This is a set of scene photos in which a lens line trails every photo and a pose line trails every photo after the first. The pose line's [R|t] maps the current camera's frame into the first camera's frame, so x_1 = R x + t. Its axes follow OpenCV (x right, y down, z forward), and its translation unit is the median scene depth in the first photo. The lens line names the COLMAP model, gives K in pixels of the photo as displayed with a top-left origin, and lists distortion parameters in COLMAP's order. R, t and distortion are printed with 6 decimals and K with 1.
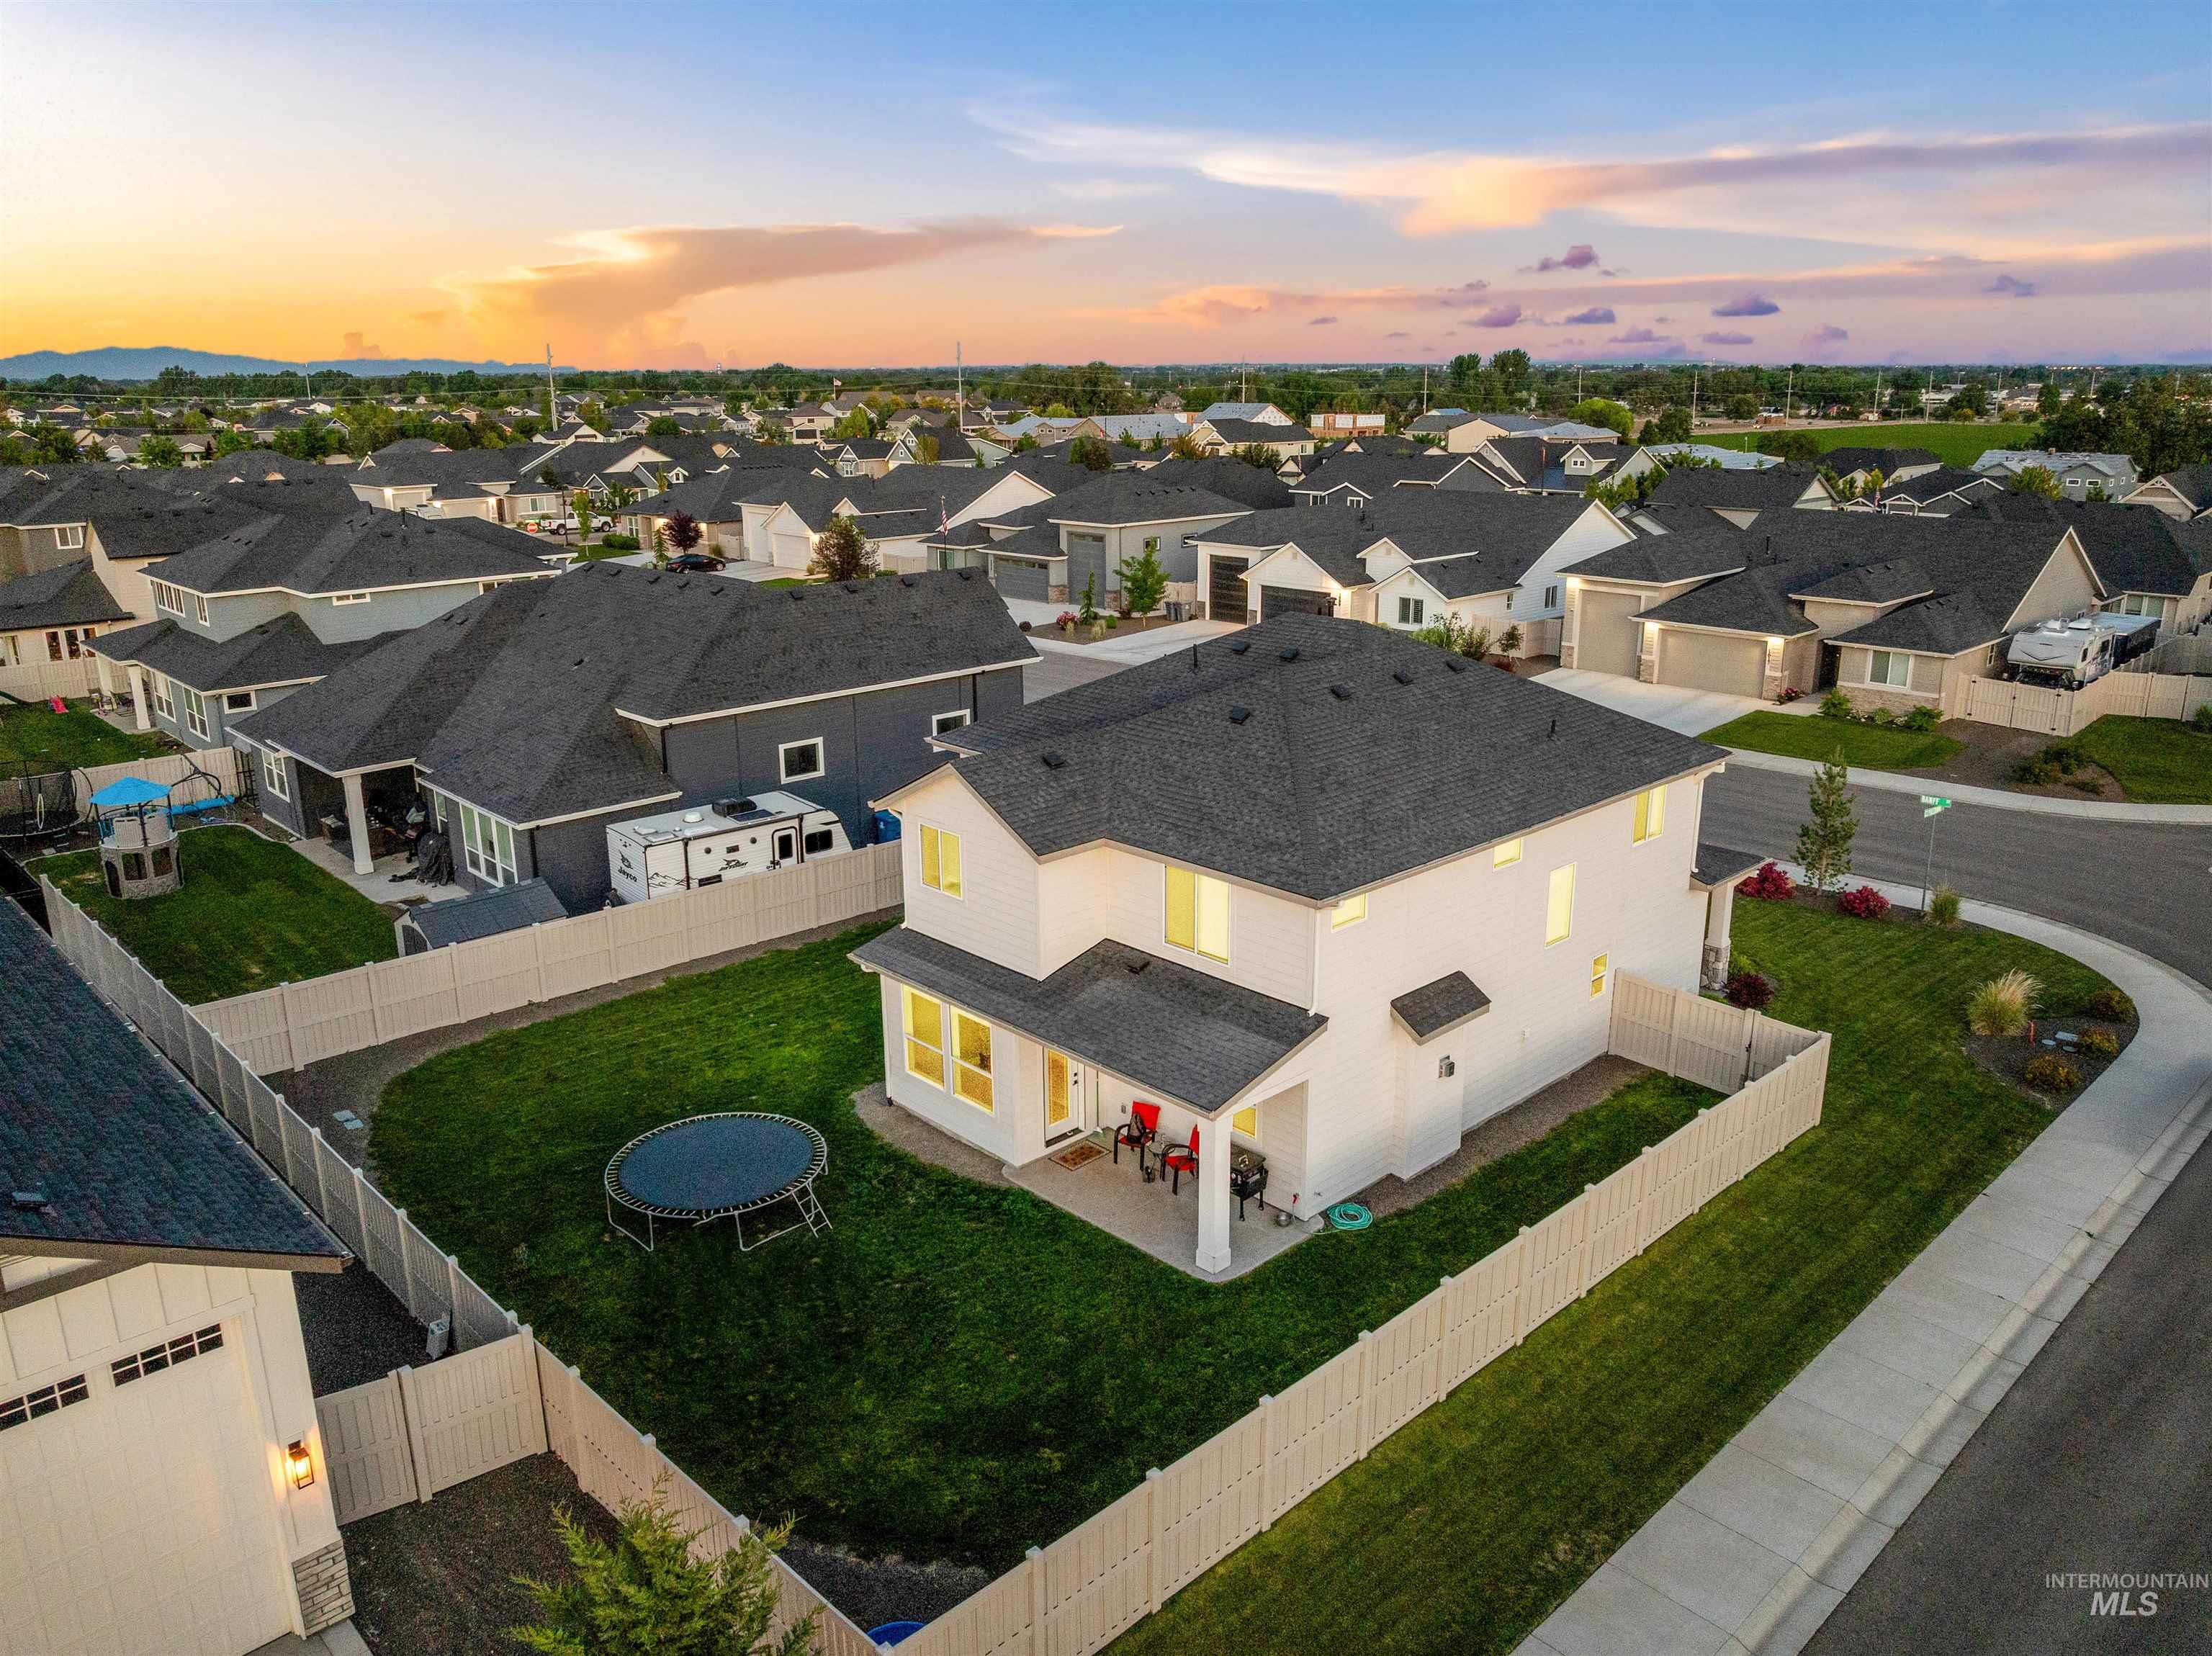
lens RADIAL K [[1557.7, 0, 1106.0], [0, 1557.7, 828.0], [0, 0, 1]] dist [-0.039846, 0.000560]
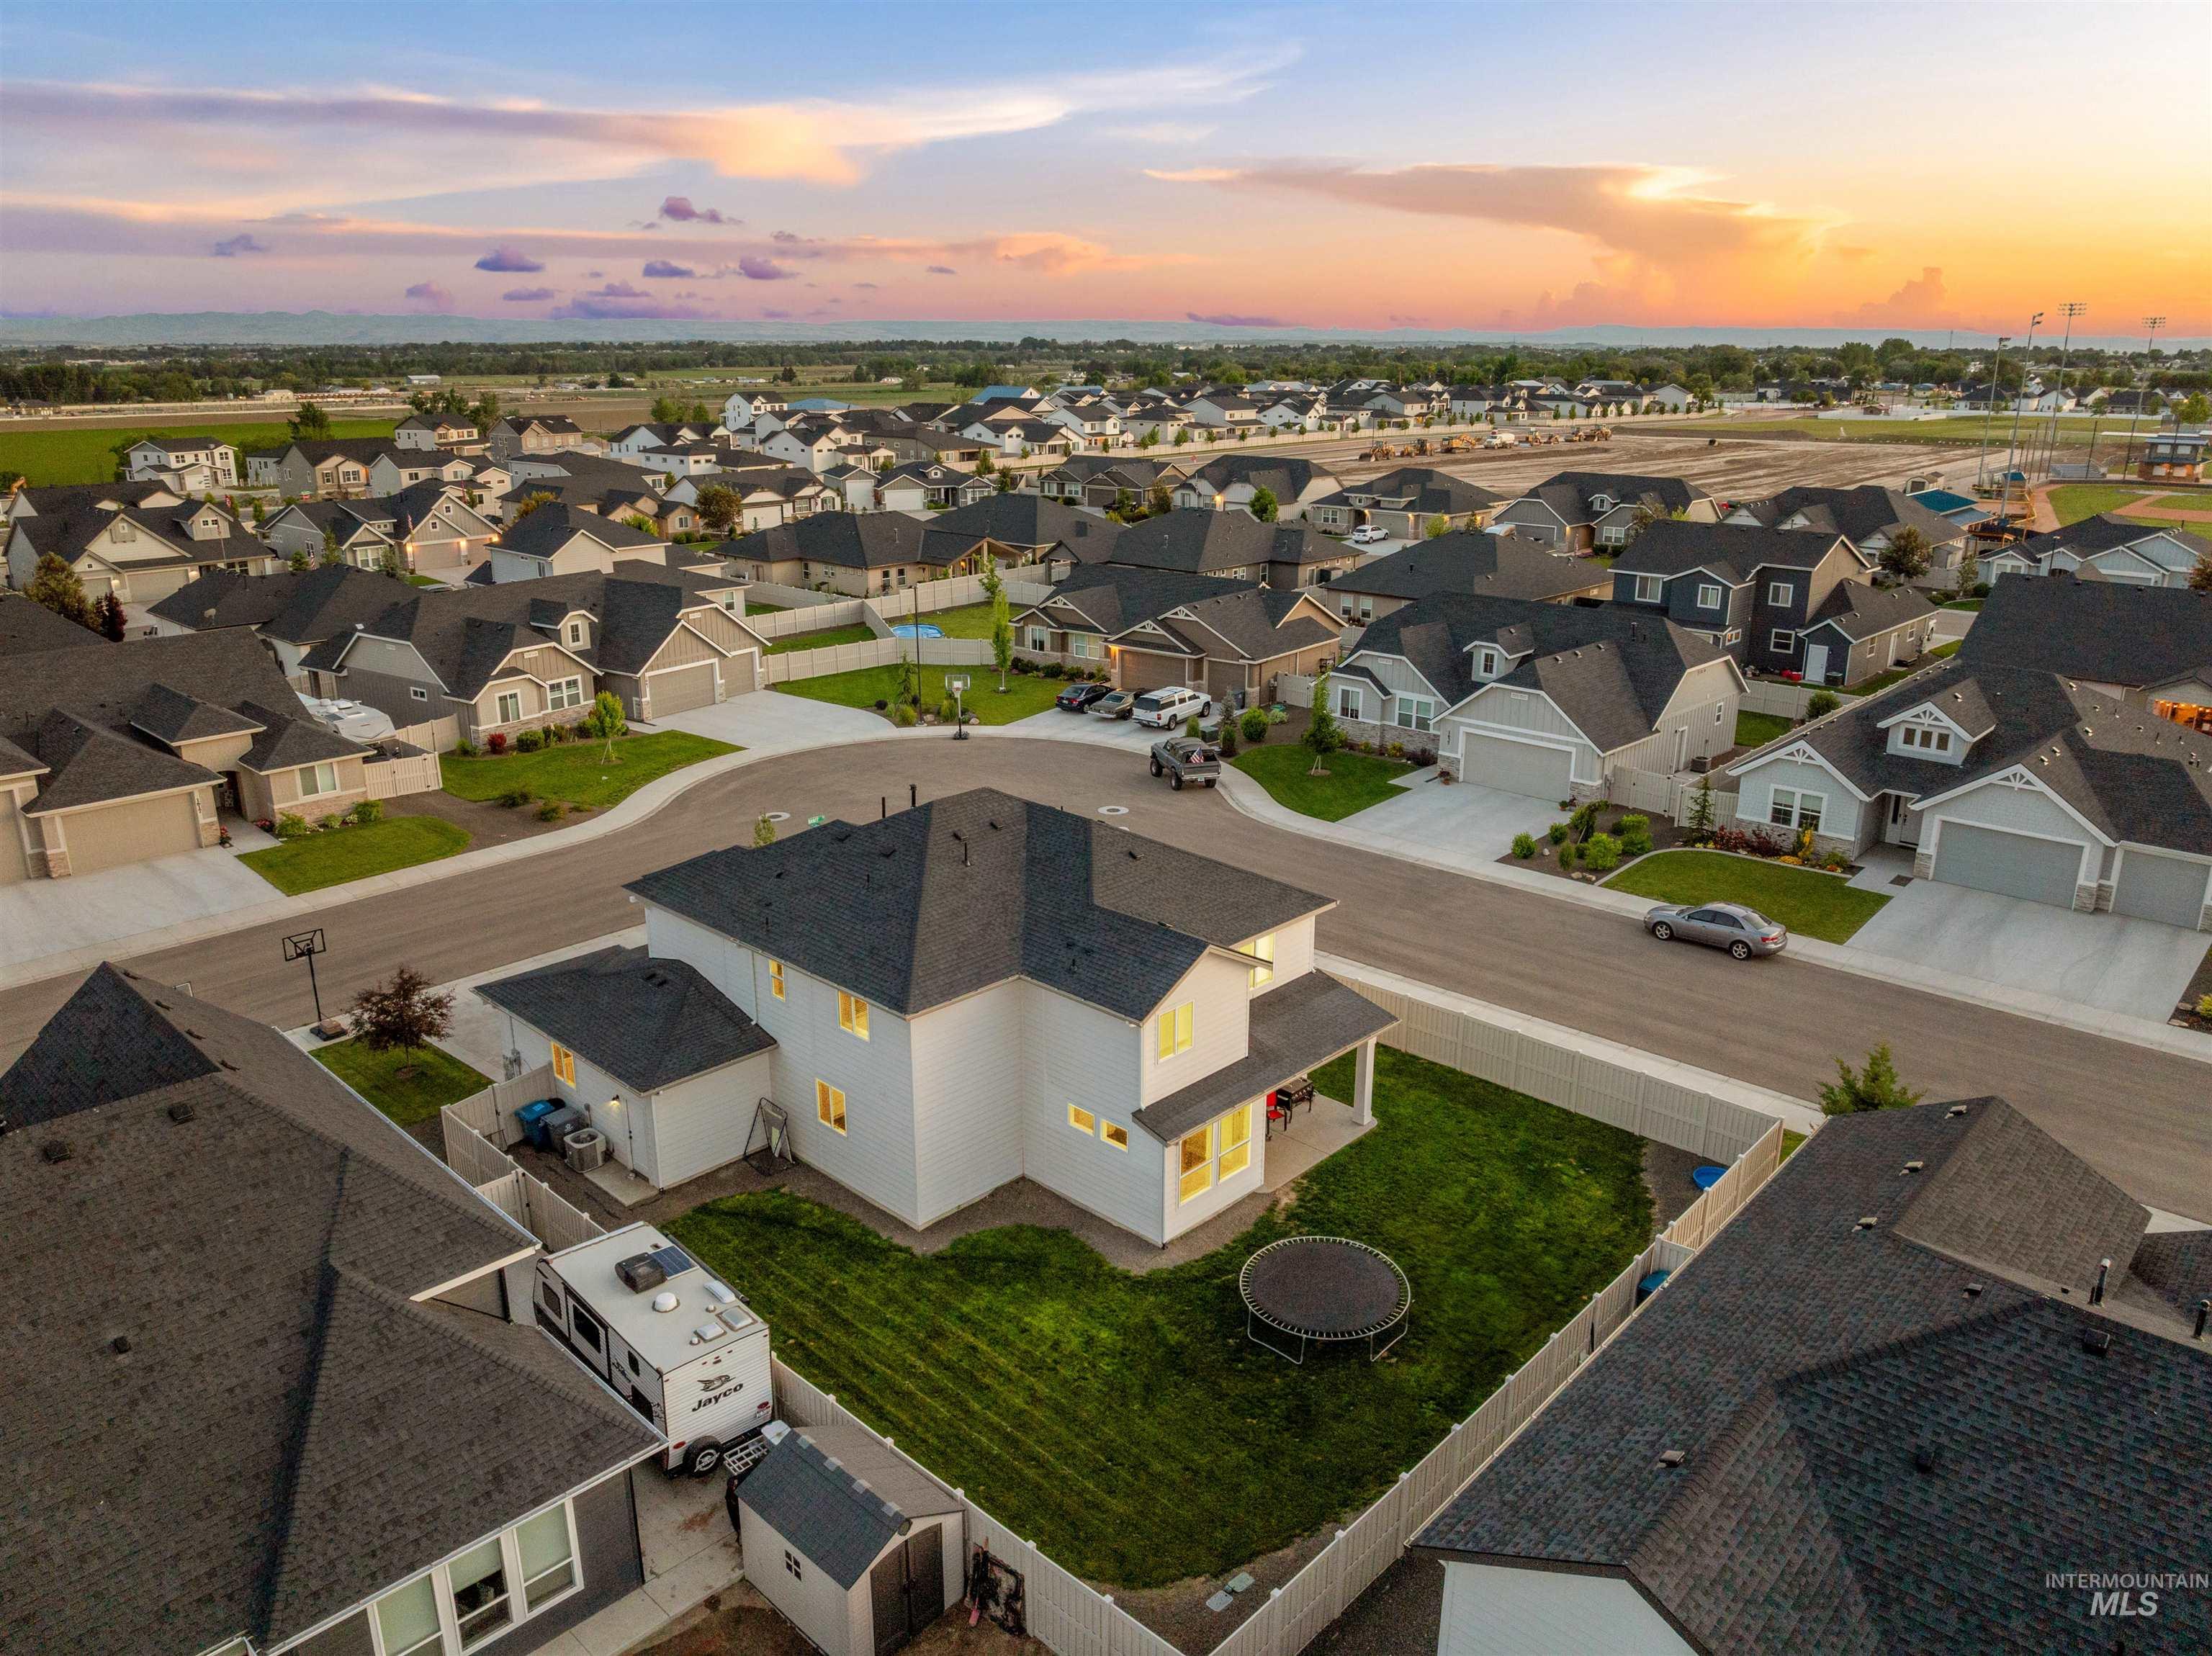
lens RADIAL K [[1557.7, 0, 1106.0], [0, 1557.7, 828.0], [0, 0, 1]] dist [-0.039846, 0.000560]
pose [[-0.048621, -0.287669, 0.956495, -1.213141], [0.279204, 0.915538, 0.289544, -0.491440], [-0.959000, 0.281135, 0.035804, 0.914042]]
